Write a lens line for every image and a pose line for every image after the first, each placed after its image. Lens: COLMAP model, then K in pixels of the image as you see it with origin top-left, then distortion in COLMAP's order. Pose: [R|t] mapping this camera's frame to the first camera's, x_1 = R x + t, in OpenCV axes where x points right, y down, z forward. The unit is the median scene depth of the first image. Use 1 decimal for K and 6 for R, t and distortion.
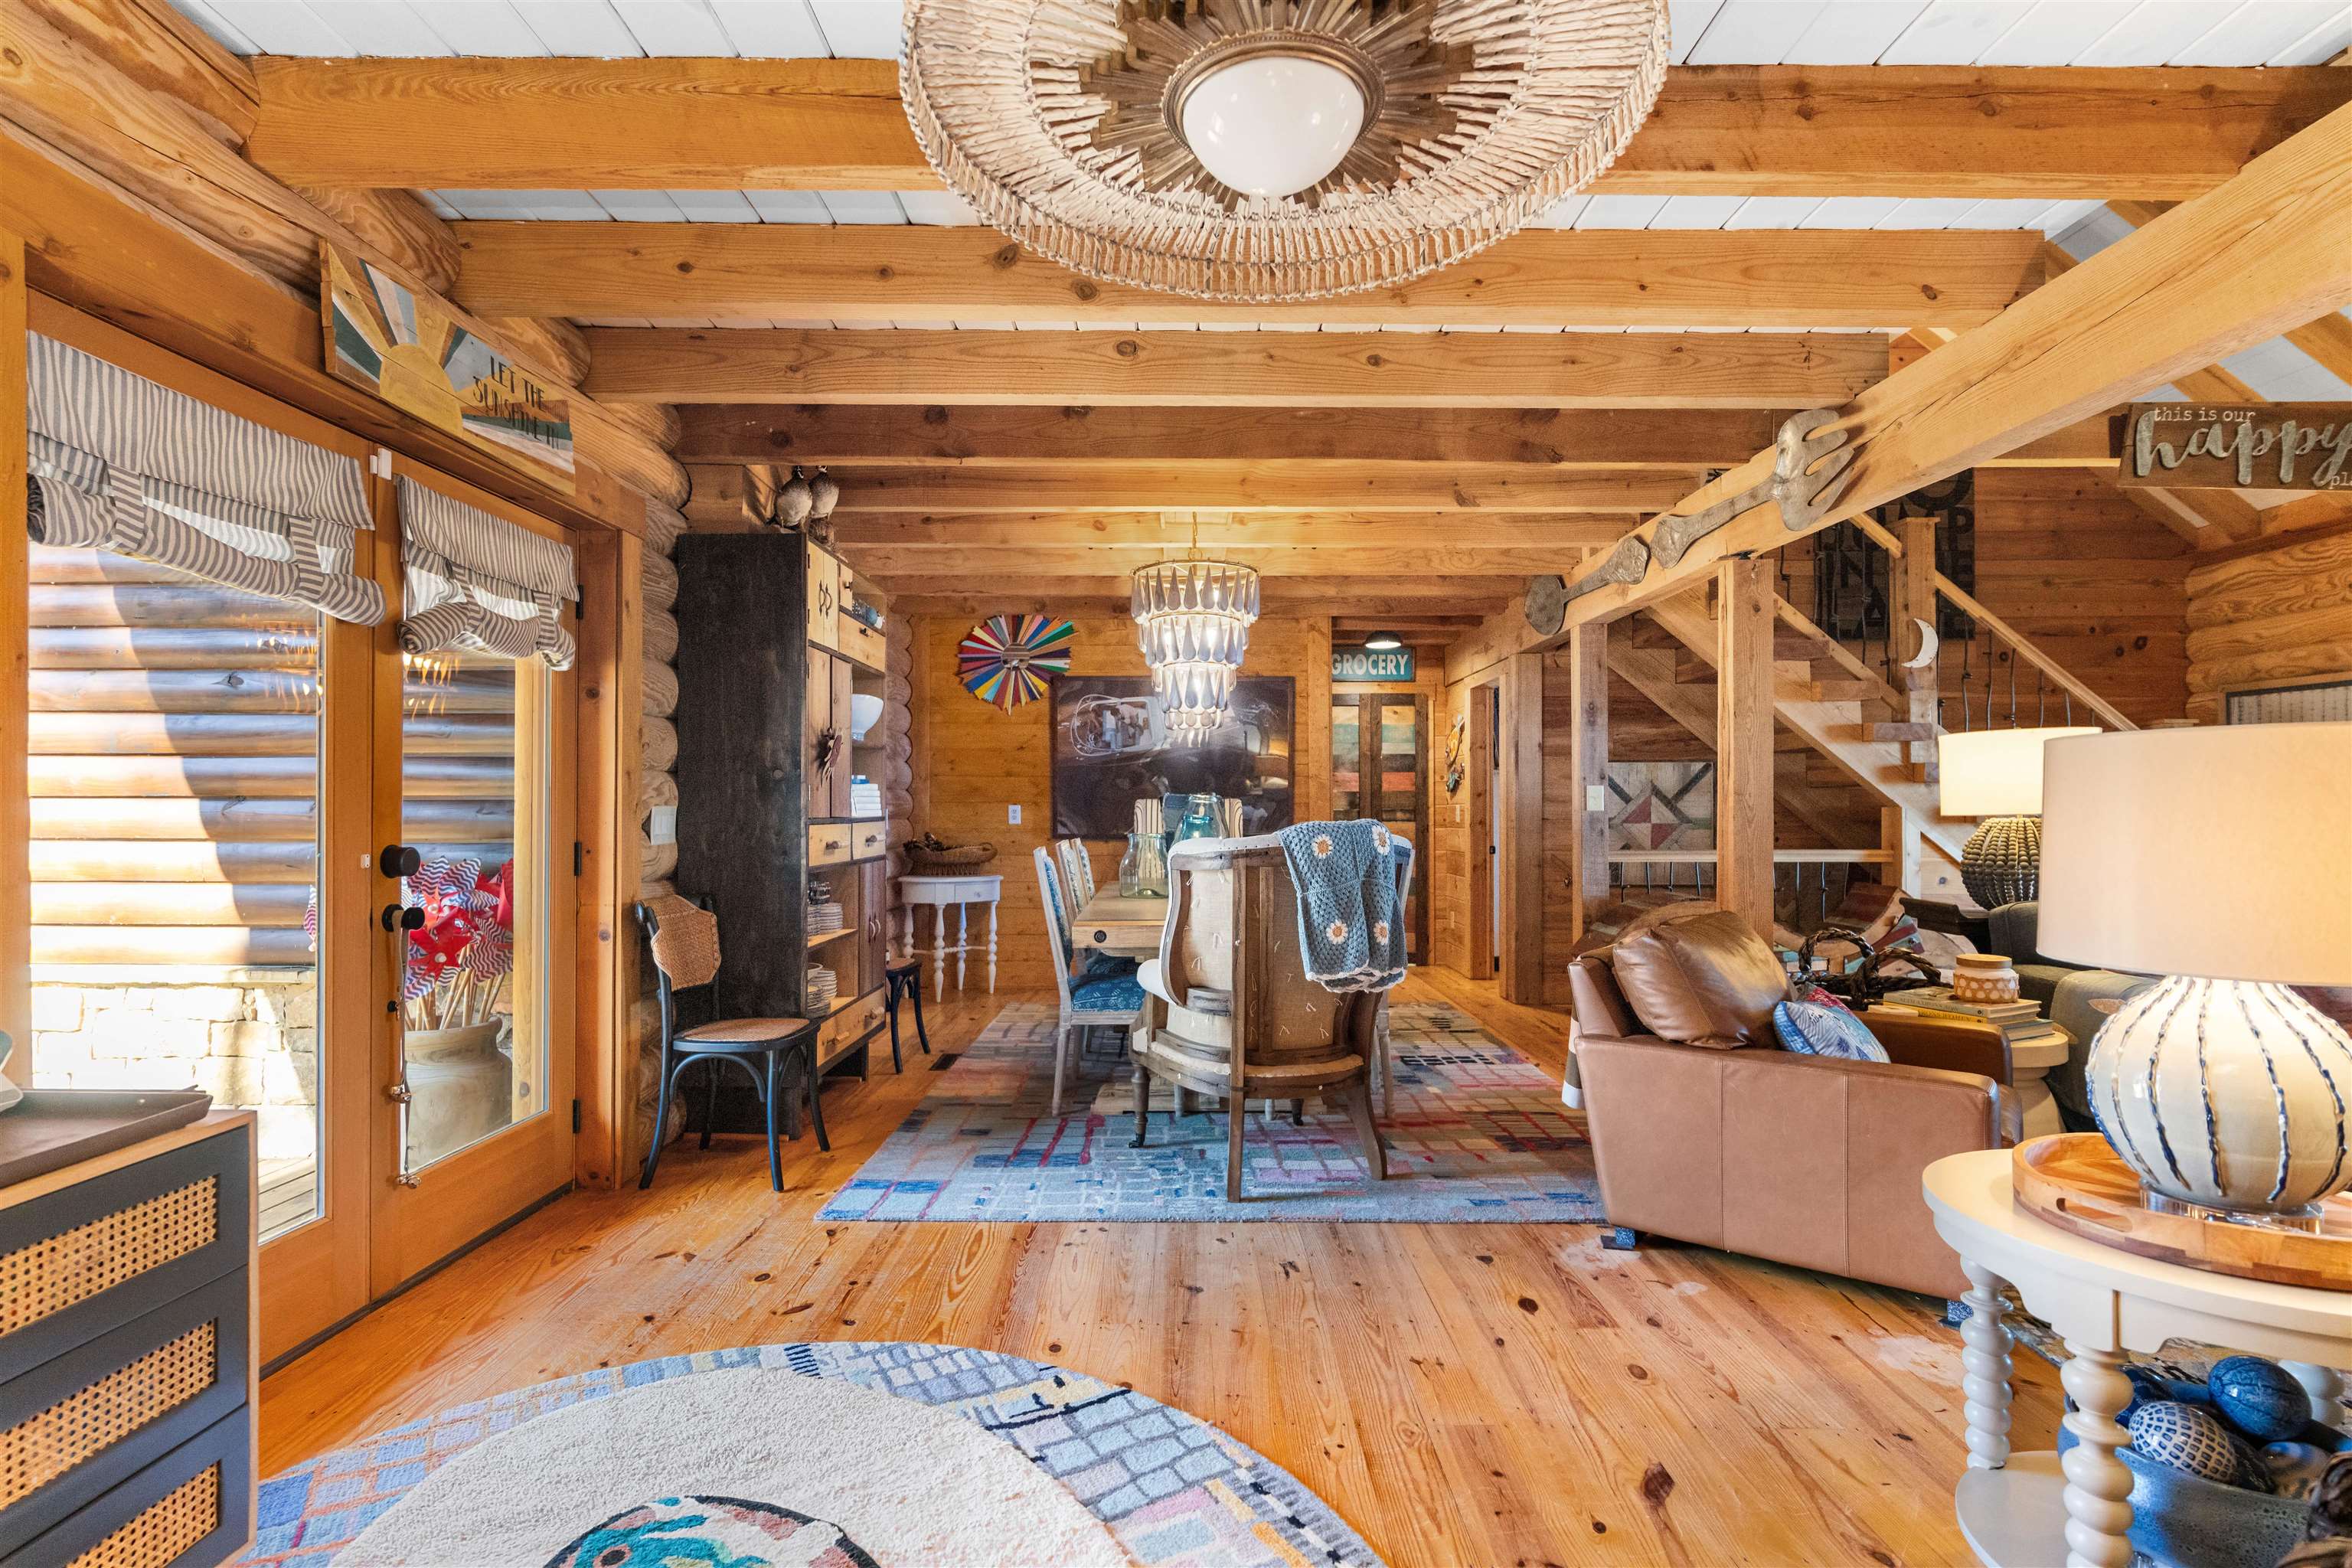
lens RADIAL K [[1127.5, 0, 1177.6], [0, 1127.5, 797.0], [0, 0, 1]] dist [0.000657, 0.000531]
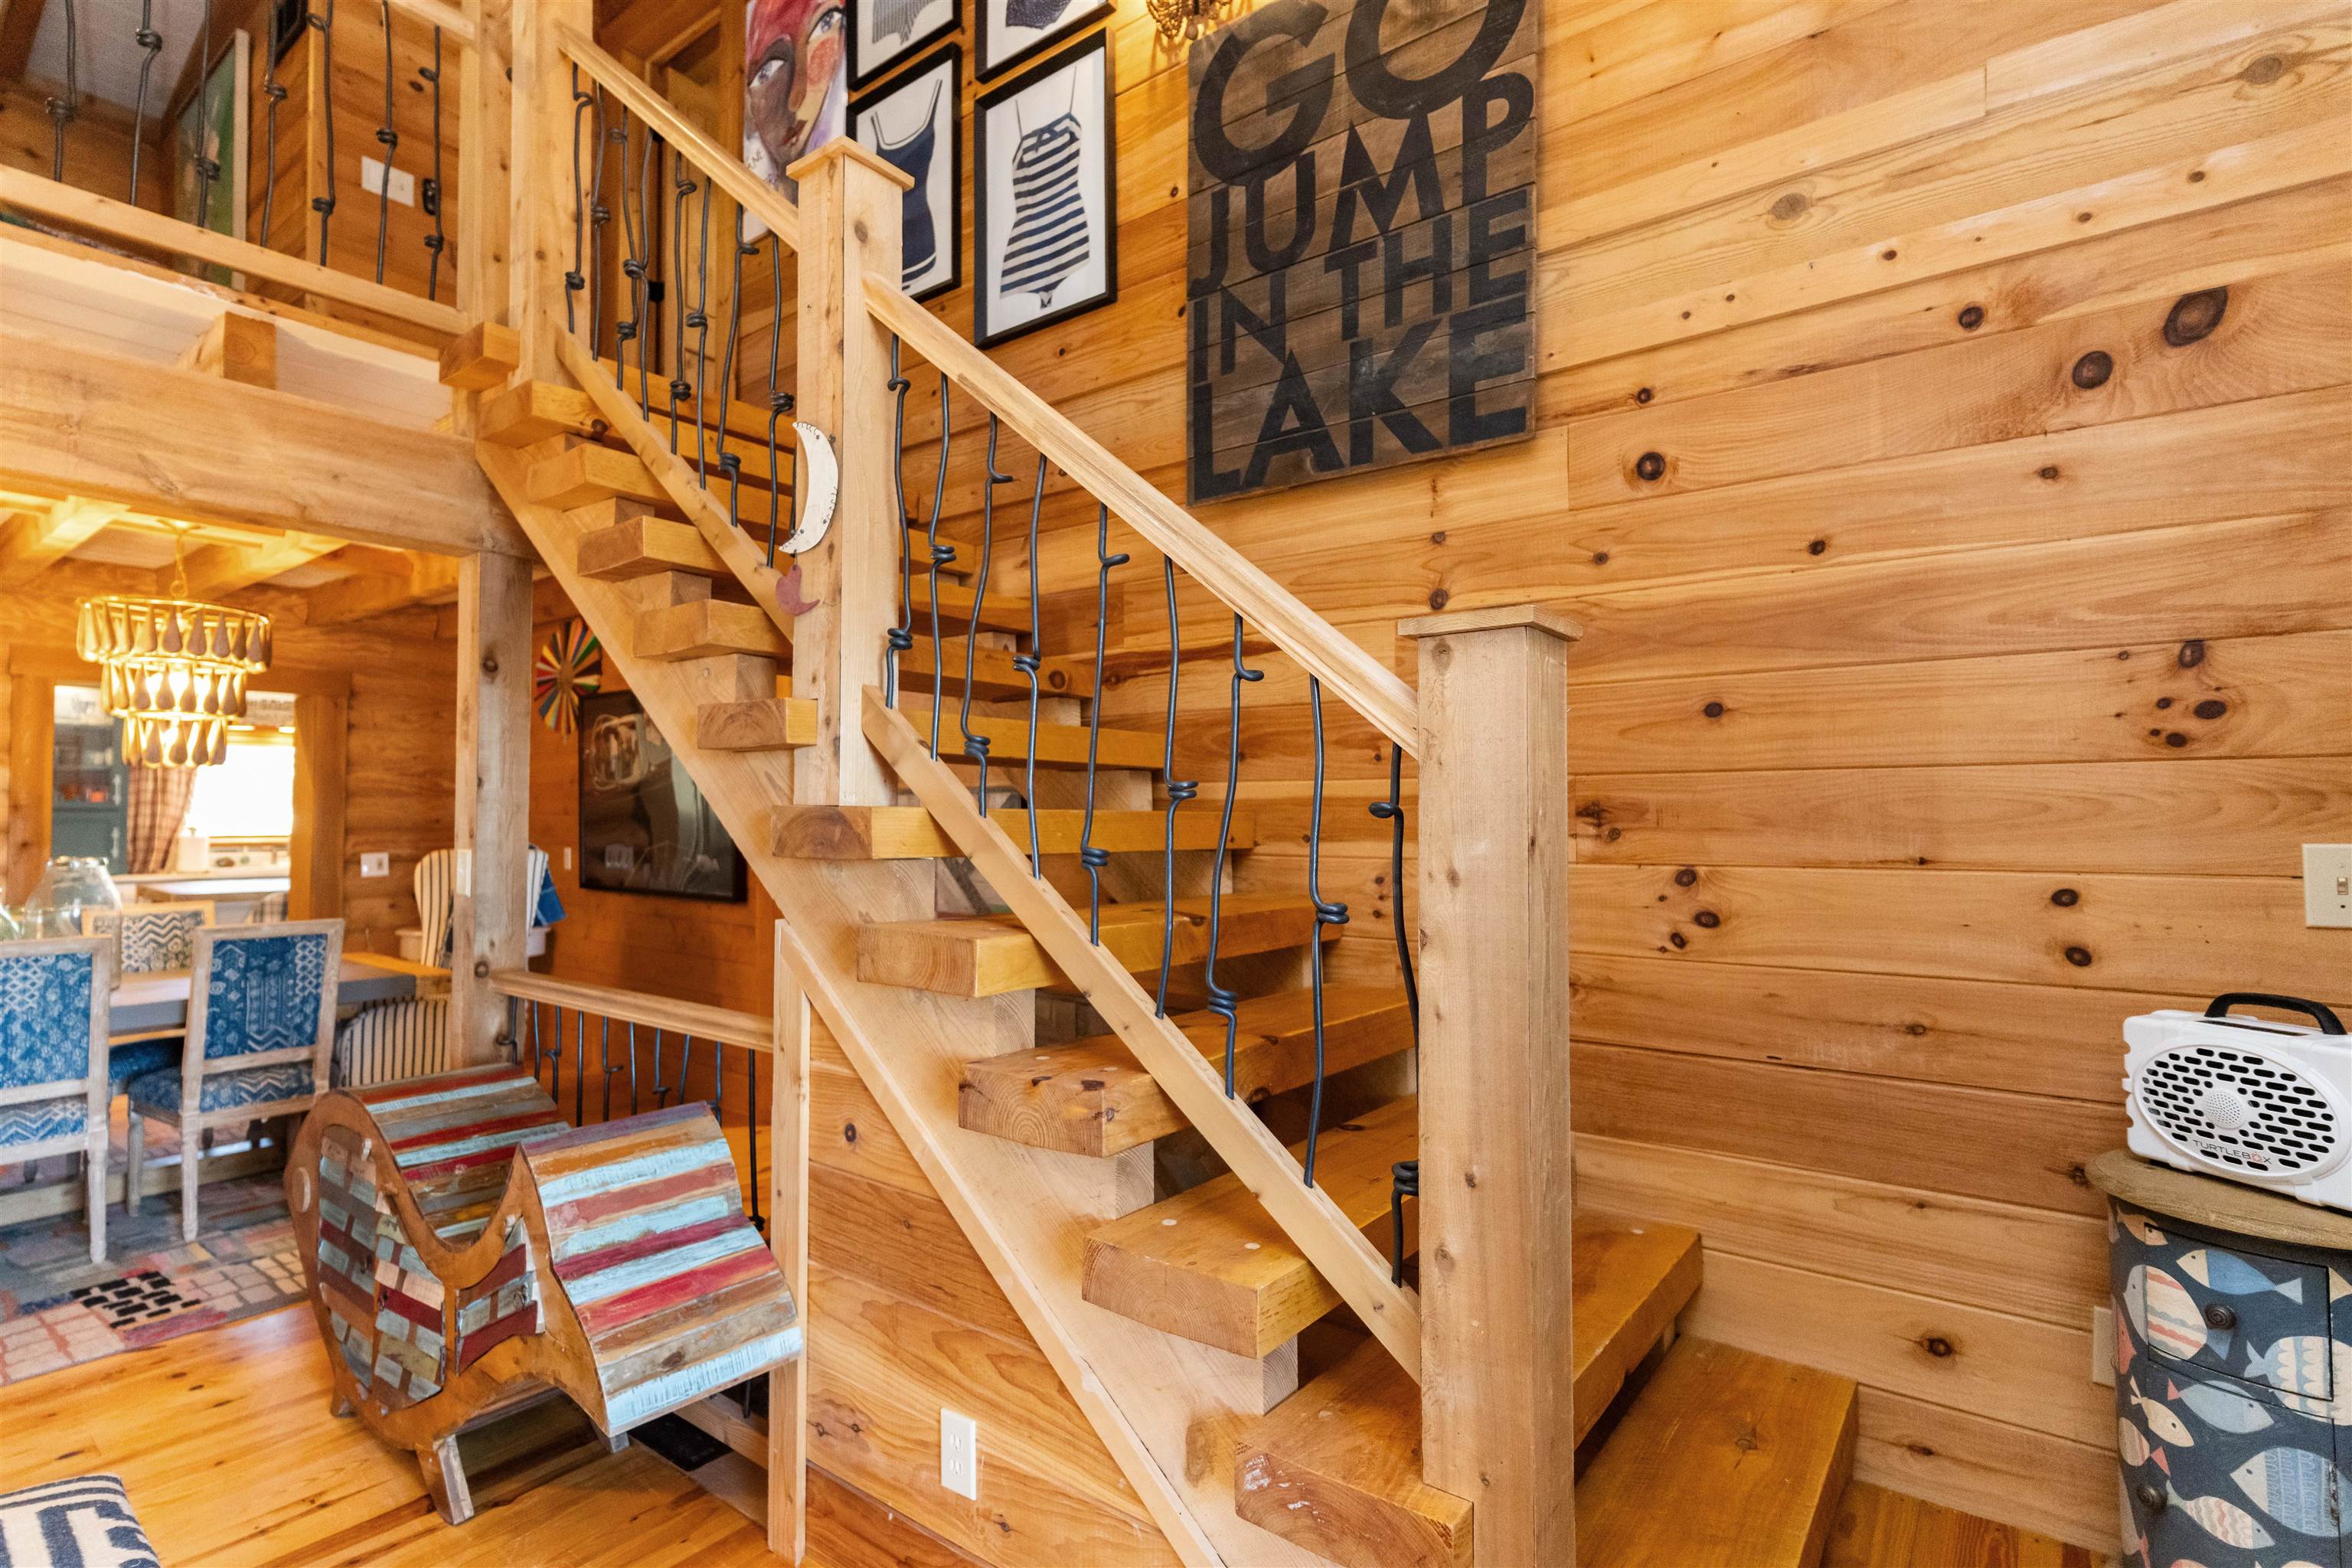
lens RADIAL K [[1127.5, 0, 1172.1], [0, 1127.5, 782.7], [0, 0, 1]] dist [0.000657, 0.000531]
pose [[0.796592, -0.015869, -0.604310, 0.825859], [0.003860, 0.999769, -0.021166, -0.024401], [0.604506, 0.014528, 0.796468, 0.654497]]
